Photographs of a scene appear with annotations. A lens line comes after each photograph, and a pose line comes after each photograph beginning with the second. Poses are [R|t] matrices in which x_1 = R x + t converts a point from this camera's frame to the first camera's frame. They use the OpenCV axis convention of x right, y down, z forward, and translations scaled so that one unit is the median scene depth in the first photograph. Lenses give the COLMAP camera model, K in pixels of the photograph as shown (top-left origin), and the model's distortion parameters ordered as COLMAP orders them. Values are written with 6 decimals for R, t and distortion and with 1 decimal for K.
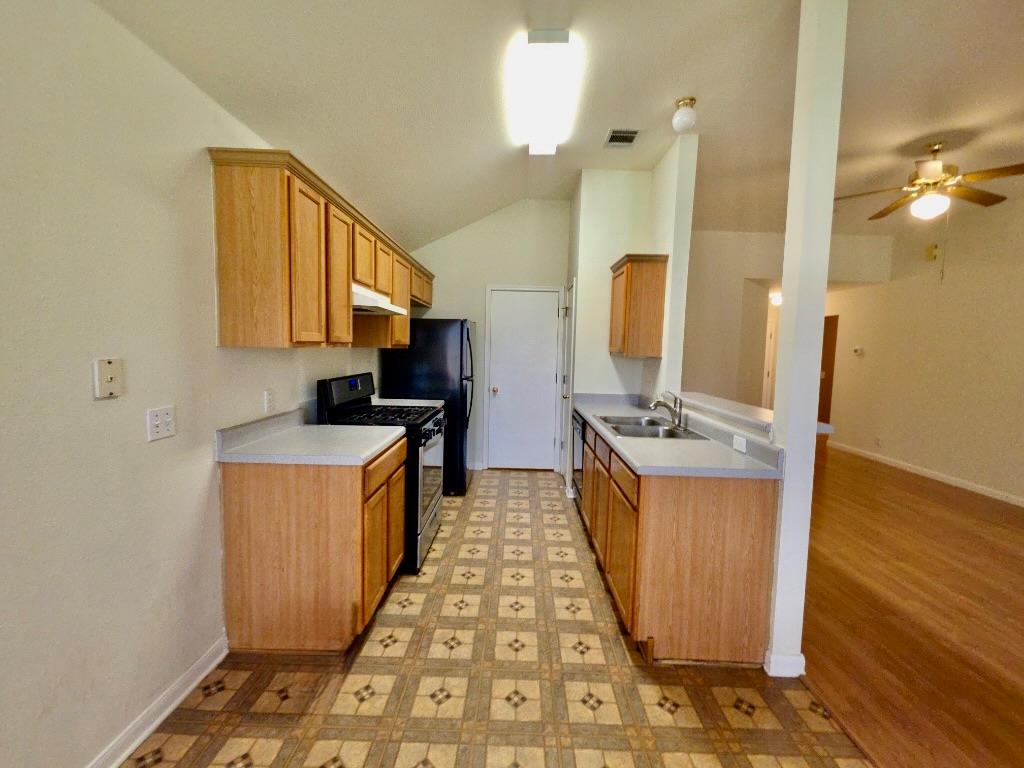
lens RADIAL K [[420.0, 0, 517.6], [0, 420.0, 378.9], [0, 0, 1]] dist [0.004126, -0.006036]
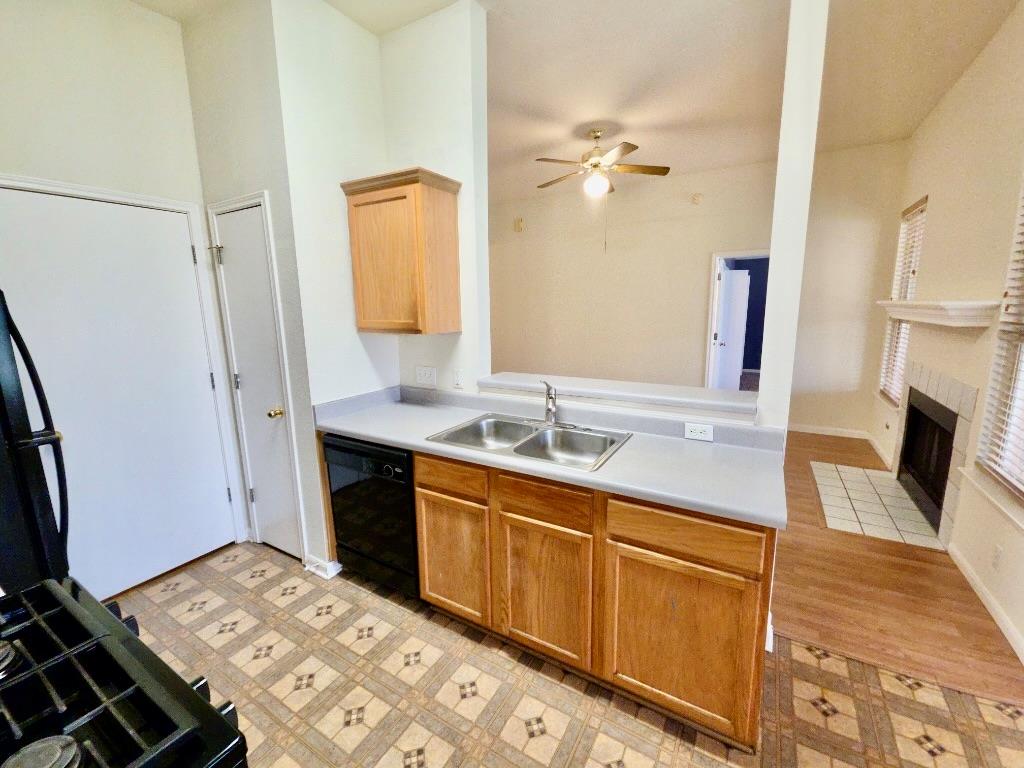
lens RADIAL K [[420.0, 0, 515.7], [0, 420.0, 378.7], [0, 0, 1]] dist [0.004126, -0.006036]
pose [[0.499983, -0.183019, 0.846476, -0.209063], [0.088725, 0.983097, 0.160152, -0.071074], [-0.861478, -0.004969, 0.507770, 0.497012]]
